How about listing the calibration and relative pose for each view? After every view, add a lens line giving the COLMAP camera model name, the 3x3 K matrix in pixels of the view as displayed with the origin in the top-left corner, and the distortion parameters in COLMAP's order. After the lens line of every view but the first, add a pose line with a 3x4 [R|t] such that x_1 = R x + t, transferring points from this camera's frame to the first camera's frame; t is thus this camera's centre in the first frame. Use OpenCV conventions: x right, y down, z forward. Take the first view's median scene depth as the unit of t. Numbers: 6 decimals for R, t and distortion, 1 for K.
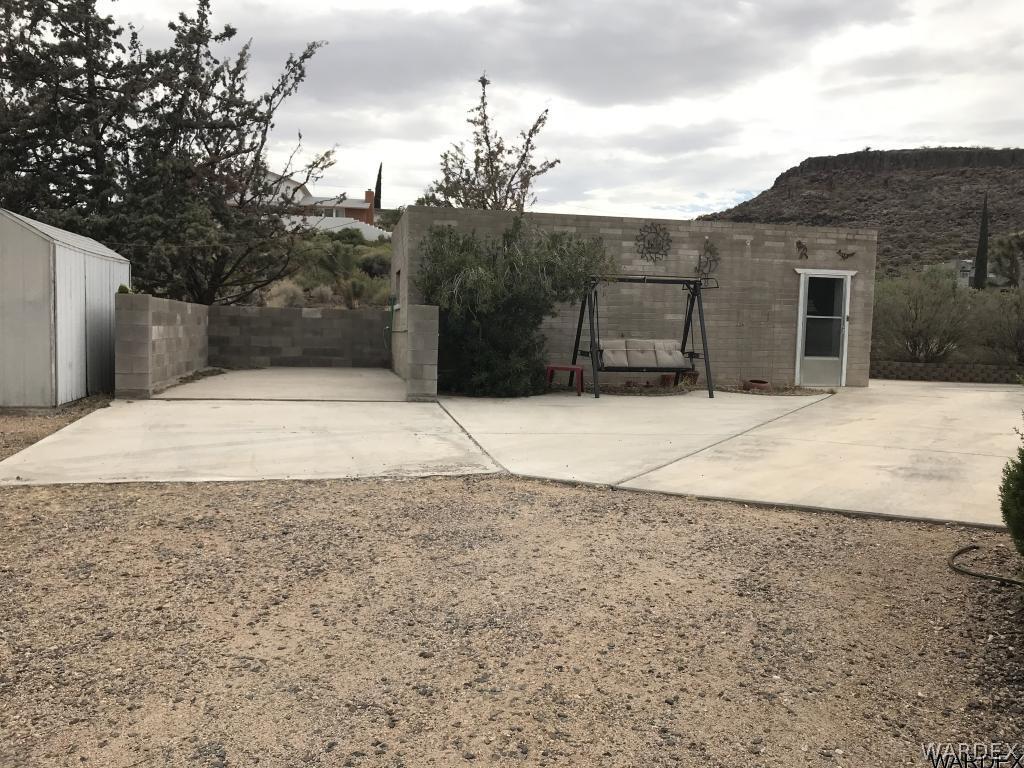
lens RADIAL K [[839.2, 0, 511.8], [0, 839.2, 385.2], [0, 0, 1]] dist [0.016063, -0.008237]
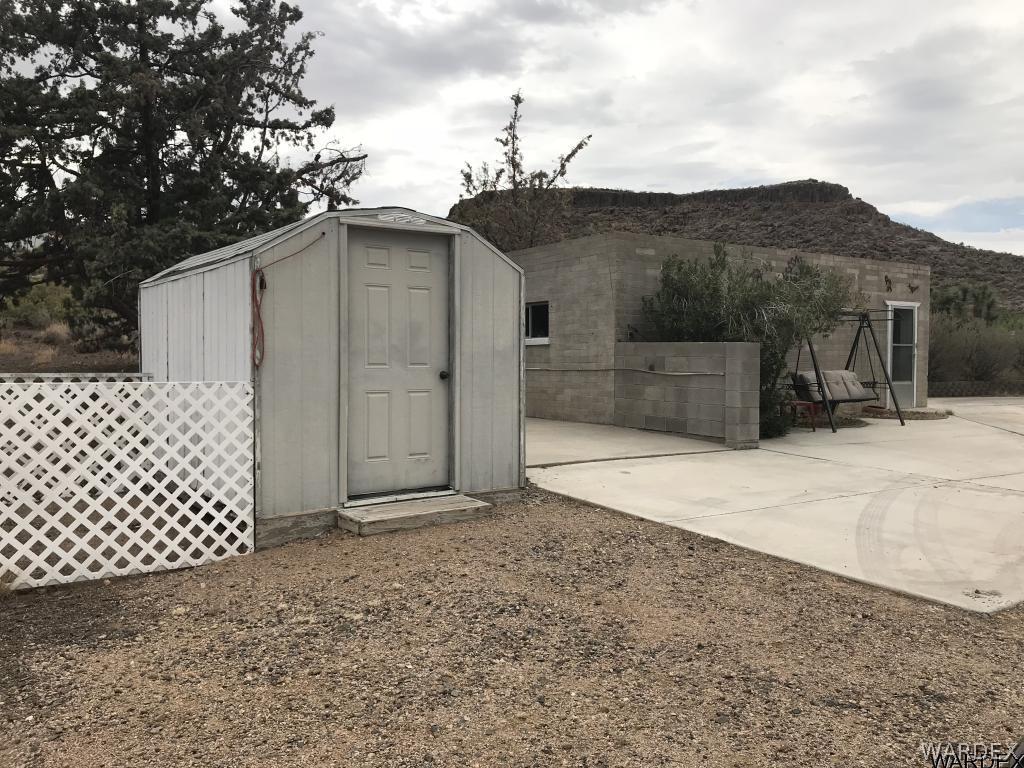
lens RADIAL K [[839.2, 0, 512.2], [0, 839.2, 379.8], [0, 0, 1]] dist [0.016063, -0.008237]
pose [[0.918215, -0.037012, 0.394350, -0.525986], [0.050770, 0.998410, -0.024508, -0.034303], [-0.392816, 0.042525, 0.918633, 0.196490]]
